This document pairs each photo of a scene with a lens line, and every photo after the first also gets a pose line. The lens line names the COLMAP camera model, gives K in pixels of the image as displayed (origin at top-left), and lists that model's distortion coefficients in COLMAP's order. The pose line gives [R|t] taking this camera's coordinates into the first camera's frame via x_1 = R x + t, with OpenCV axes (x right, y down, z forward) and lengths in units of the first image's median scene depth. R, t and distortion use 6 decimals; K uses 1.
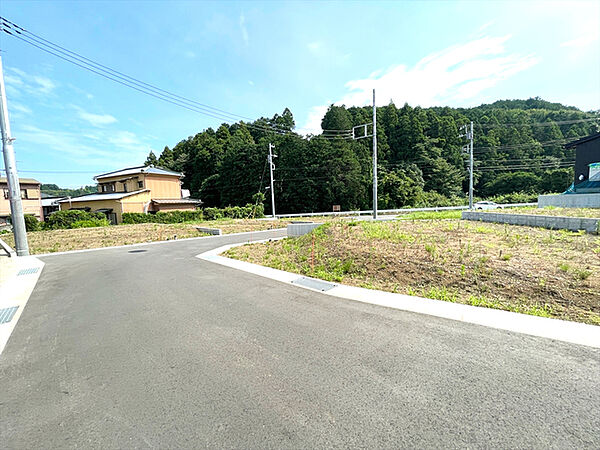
lens RADIAL K [[243.9, 0, 299.9], [0, 243.9, 225.3], [0, 0, 1]] dist [-0.001993, -0.000165]
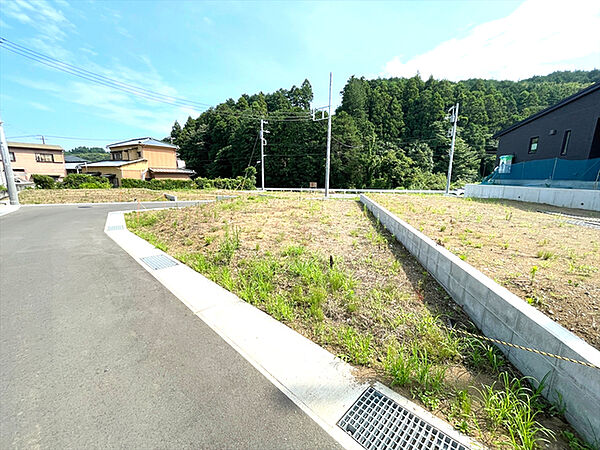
lens RADIAL K [[243.9, 0, 301.2], [0, 243.9, 223.9], [0, 0, 1]] dist [-0.001993, -0.000165]
pose [[0.991215, 0.076166, -0.108123, 0.184355], [-0.065106, 0.992613, 0.102380, -0.005788], [0.115122, -0.094441, 0.988852, -0.064080]]
